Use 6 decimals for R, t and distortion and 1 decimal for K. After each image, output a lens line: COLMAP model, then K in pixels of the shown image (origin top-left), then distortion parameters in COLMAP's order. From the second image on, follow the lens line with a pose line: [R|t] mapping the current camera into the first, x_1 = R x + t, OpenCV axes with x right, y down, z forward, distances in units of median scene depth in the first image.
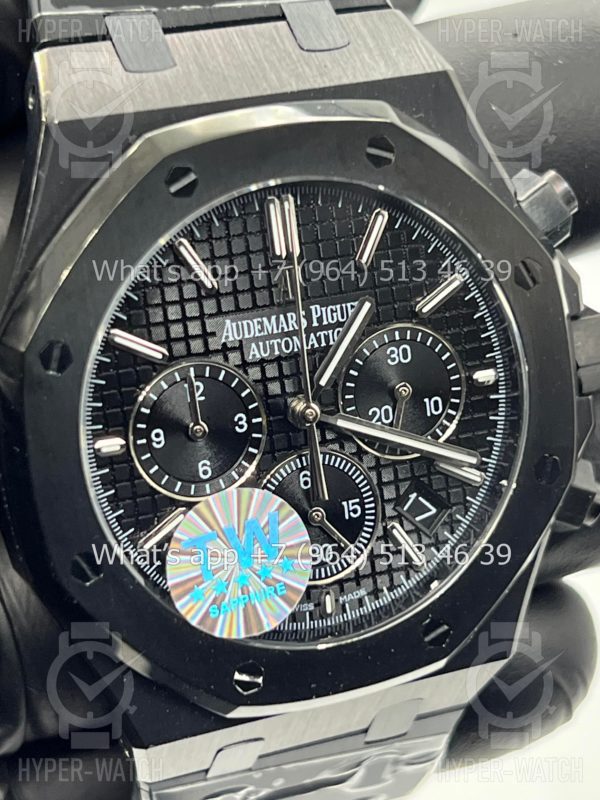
lens RADIAL K [[1864.1, 0, 296.8], [0, 1864.1, 404.7], [0, 0, 1]] dist [0.219177, 0.000000]
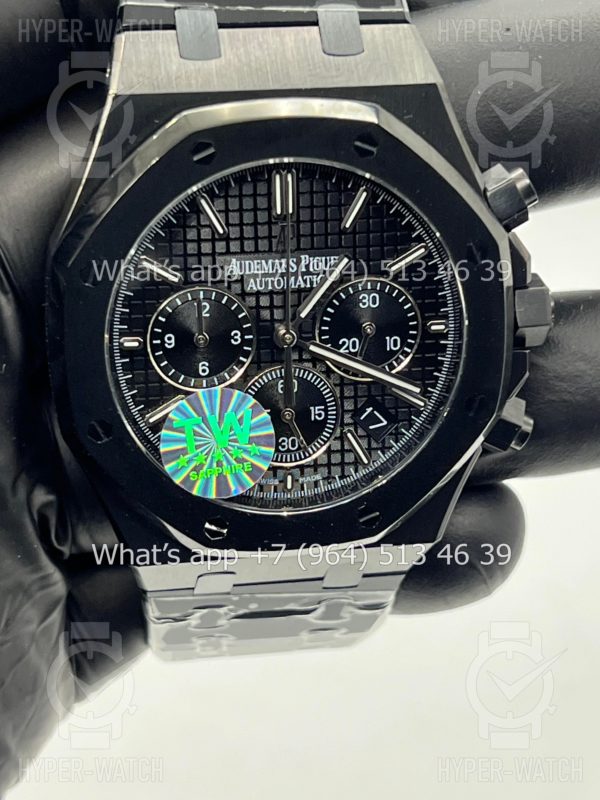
lens RADIAL K [[1864.1, 0, 303.5], [0, 1864.1, 398.5], [0, 0, 1]] dist [0.219177, 0.000000]
pose [[0.978223, 0.150619, -0.142807, 0.206890], [-0.134426, 0.983991, 0.117006, -0.106039], [0.158144, -0.095261, 0.982810, -0.276174]]
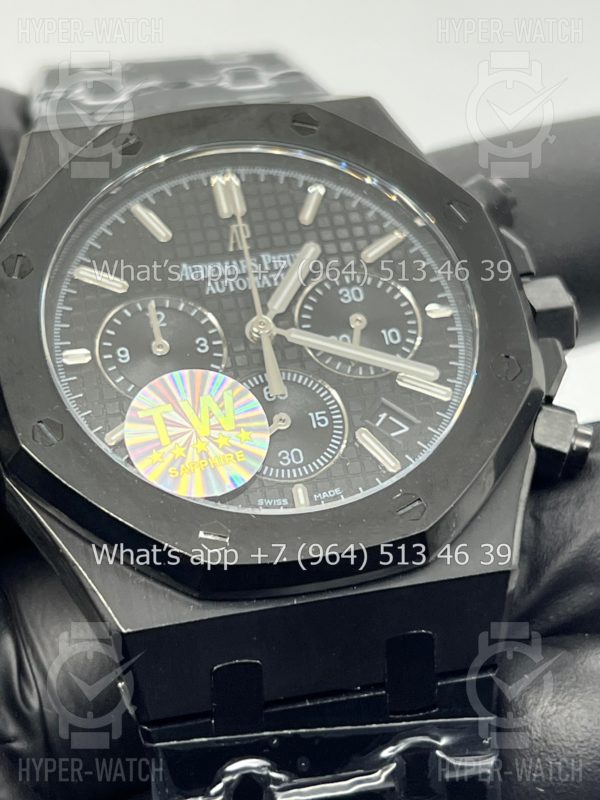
lens RADIAL K [[1864.1, 0, 293.8], [0, 1864.1, 399.2], [0, 0, 1]] dist [0.219177, 0.000000]
pose [[0.968512, -0.187514, -0.163778, 0.192066], [0.052050, 0.795794, -0.603327, 0.687091], [0.243466, 0.575804, 0.780496, 0.179980]]
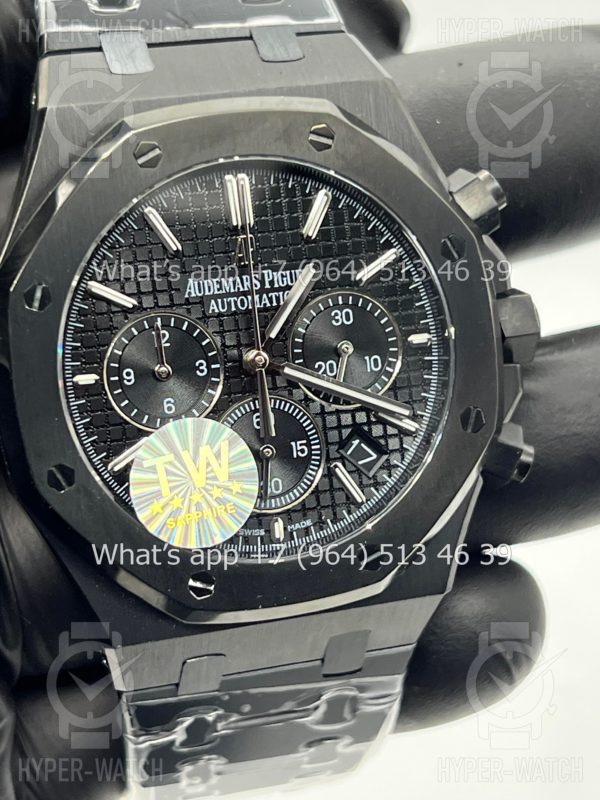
lens RADIAL K [[1864.1, 0, 296.5], [0, 1864.1, 402.9], [0, 0, 1]] dist [0.219177, 0.000000]
pose [[0.995183, 0.010233, -0.097502, 0.142725], [-0.021722, 0.992834, -0.117509, 0.166485], [0.095601, 0.119061, 0.988274, -0.149832]]
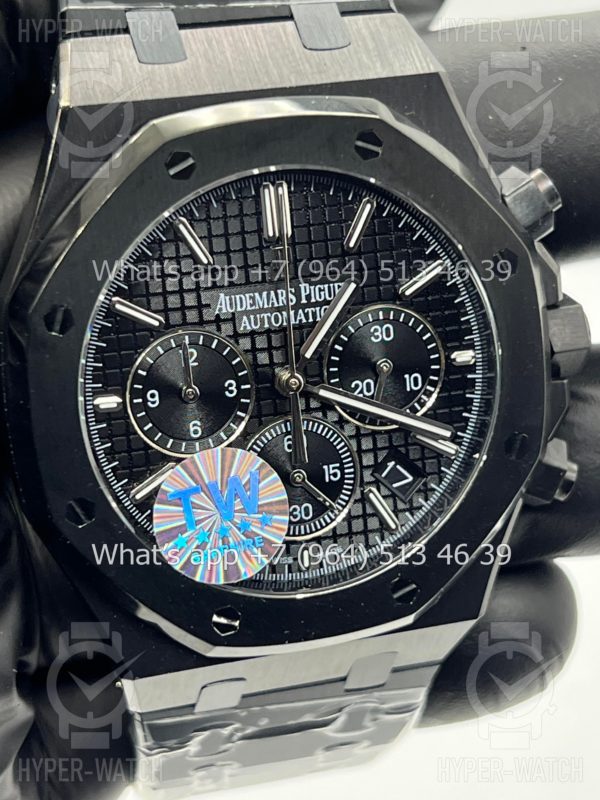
lens RADIAL K [[1864.1, 0, 298.1], [0, 1864.1, 399.8], [0, 0, 1]] dist [0.219177, 0.000000]
pose [[0.996114, 0.049820, -0.072634, 0.088153], [-0.049105, 0.998726, 0.011593, 0.001868], [0.073119, -0.007981, 0.997291, -0.086592]]
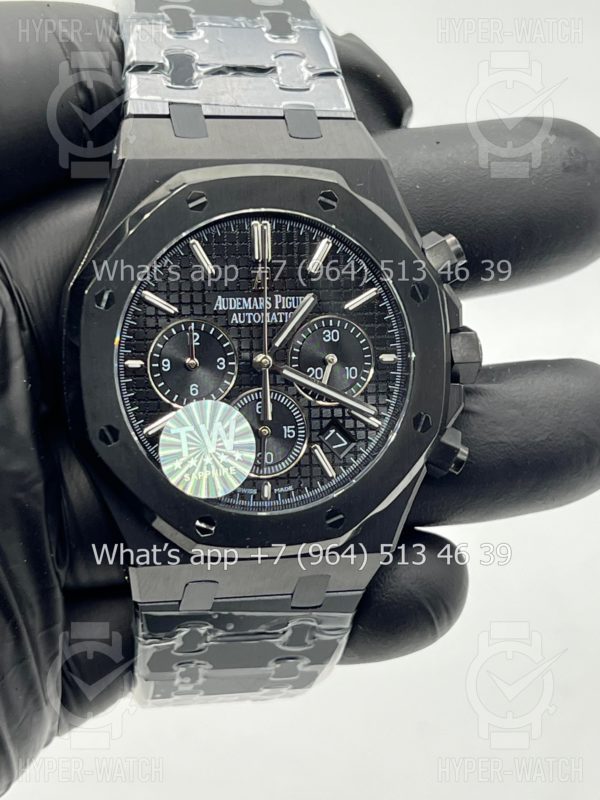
lens RADIAL K [[1864.1, 0, 302.6], [0, 1864.1, 414.0], [0, 0, 1]] dist [0.219177, 0.000000]
pose [[0.988822, 0.107161, -0.103671, 0.200747], [-0.118855, 0.986332, -0.114116, 0.218239], [0.090025, 0.125162, 0.988043, -0.519314]]
